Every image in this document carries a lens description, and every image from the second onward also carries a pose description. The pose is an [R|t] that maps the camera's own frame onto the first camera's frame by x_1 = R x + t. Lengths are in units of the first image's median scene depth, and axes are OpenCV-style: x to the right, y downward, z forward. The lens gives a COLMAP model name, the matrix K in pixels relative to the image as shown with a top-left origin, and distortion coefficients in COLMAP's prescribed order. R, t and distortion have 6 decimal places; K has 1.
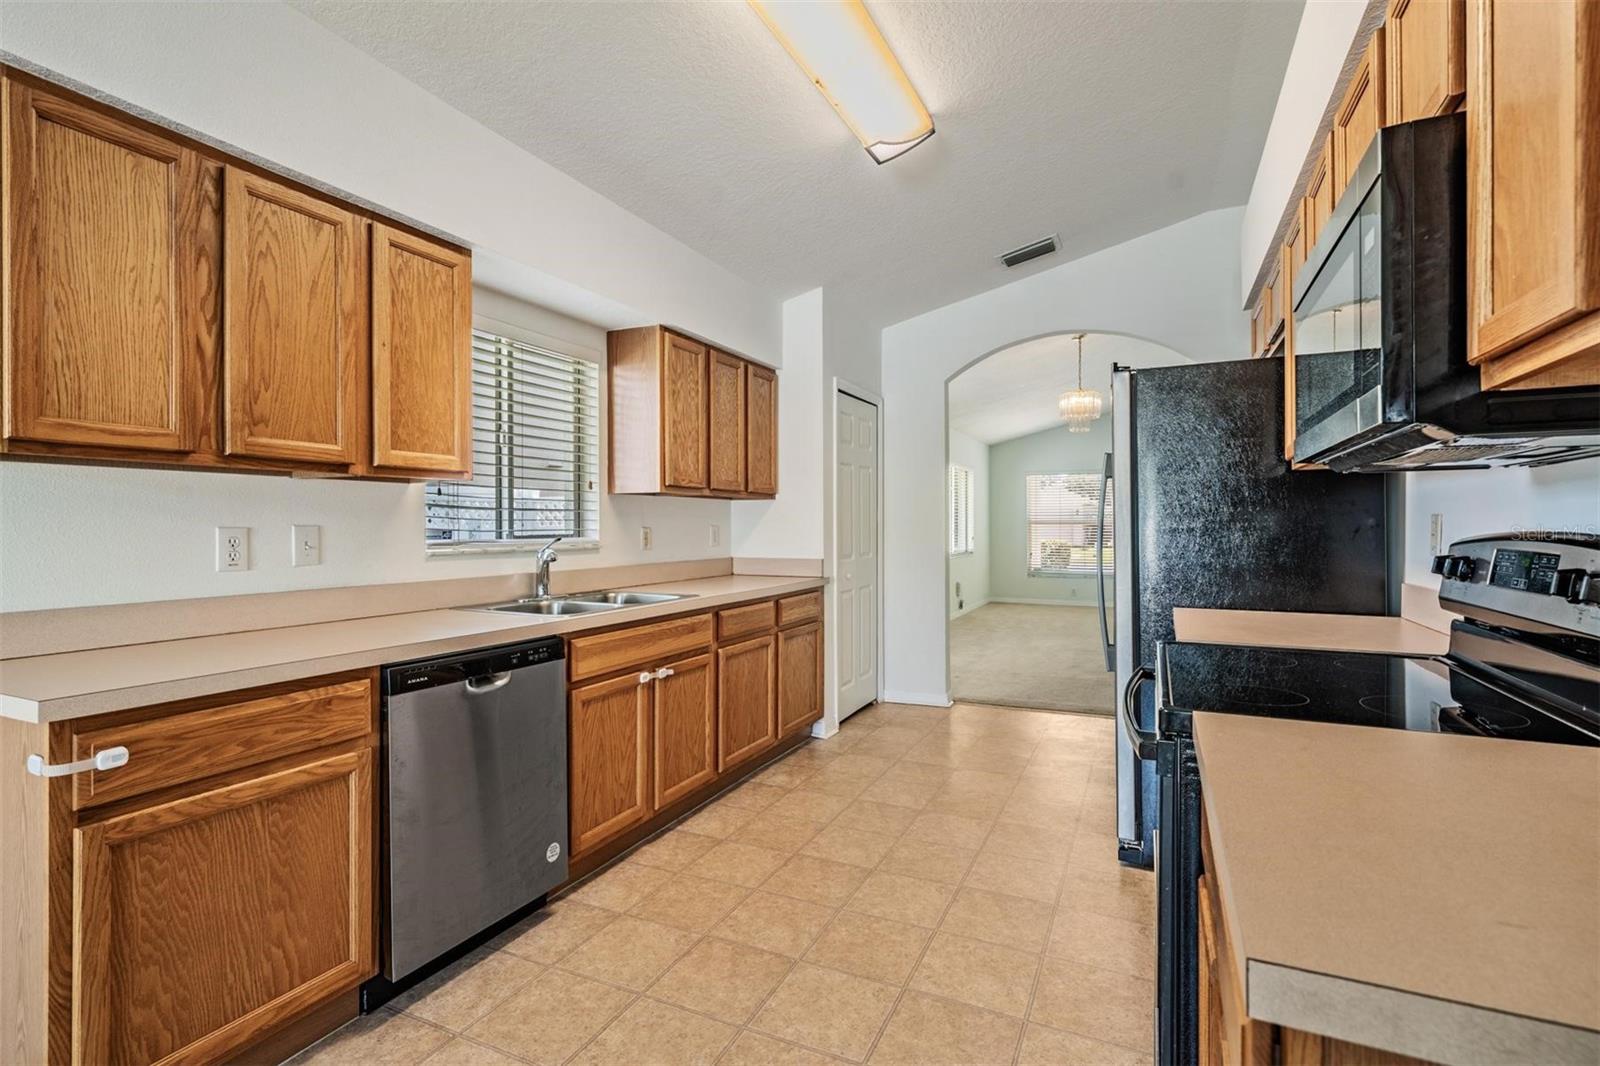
lens RADIAL K [[748.3, 0, 804.7], [0, 748.3, 530.1], [0, 0, 1]] dist [0.002155, -0.000867]
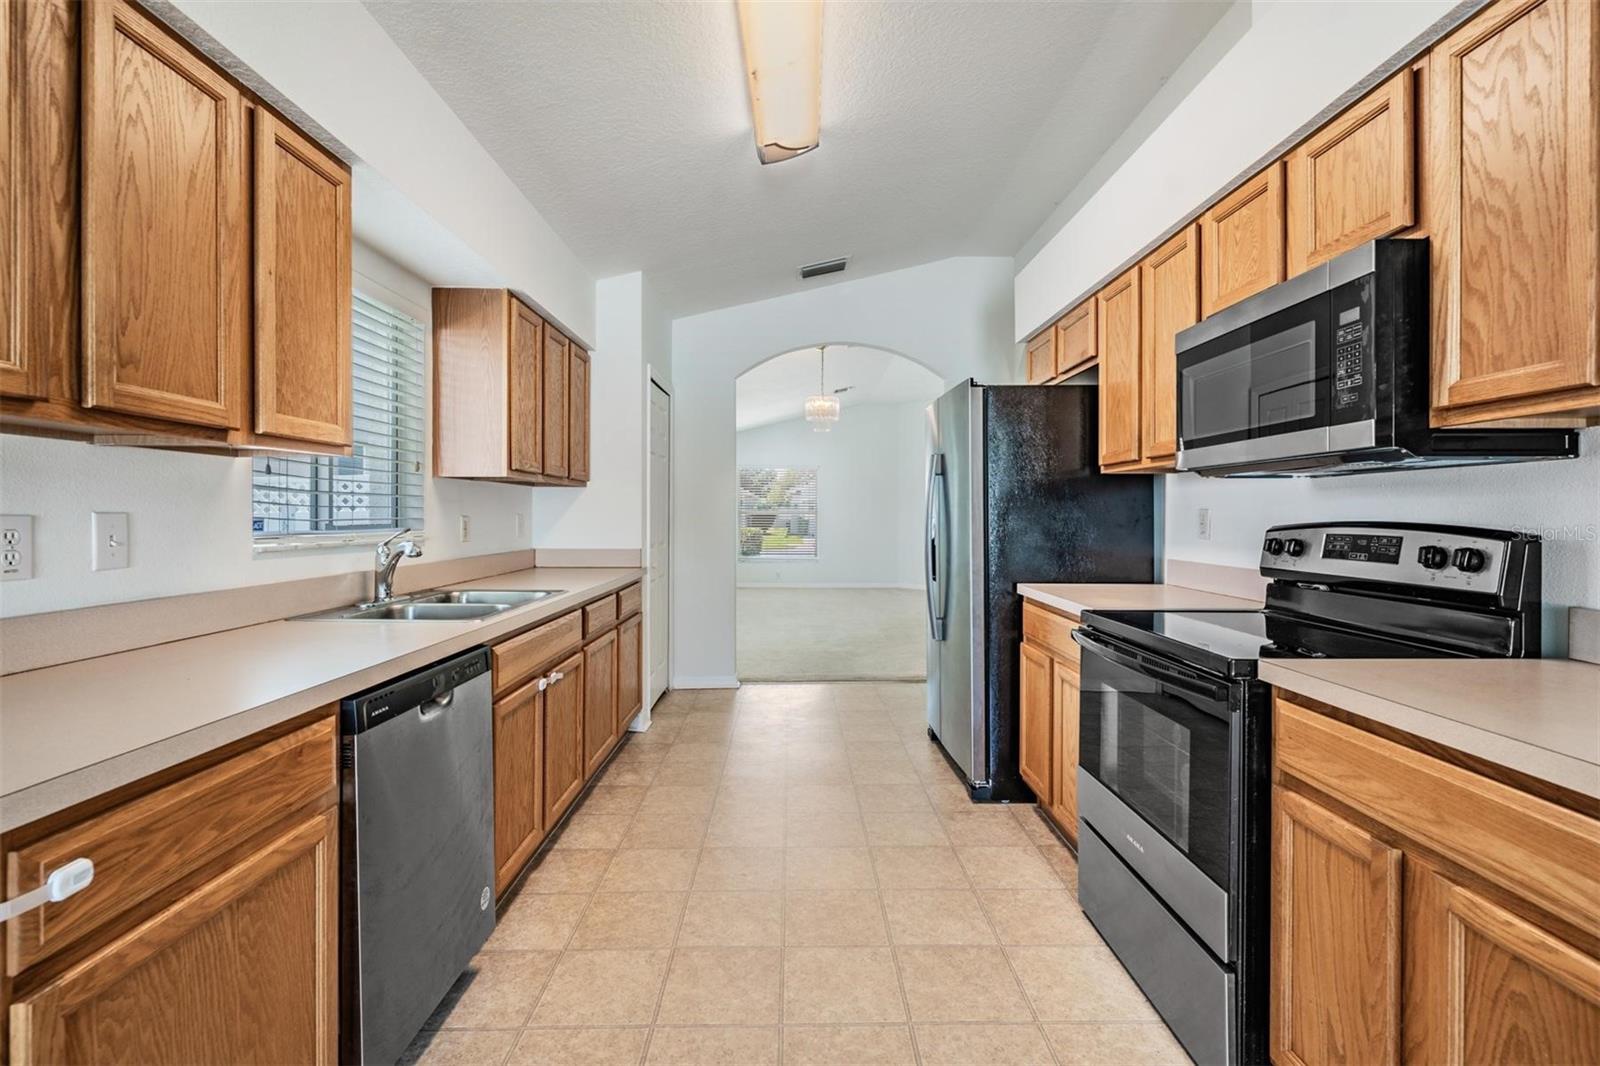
lens RADIAL K [[722.1, 0, 802.1], [0, 722.1, 519.8], [0, 0, 1]] dist [-0.002240, 0.000593]
pose [[0.900442, 0.001071, 0.434974, -0.390426], [-0.001543, 0.999999, 0.000733, -0.000572], [-0.434973, -0.001332, 0.900443, 0.112336]]
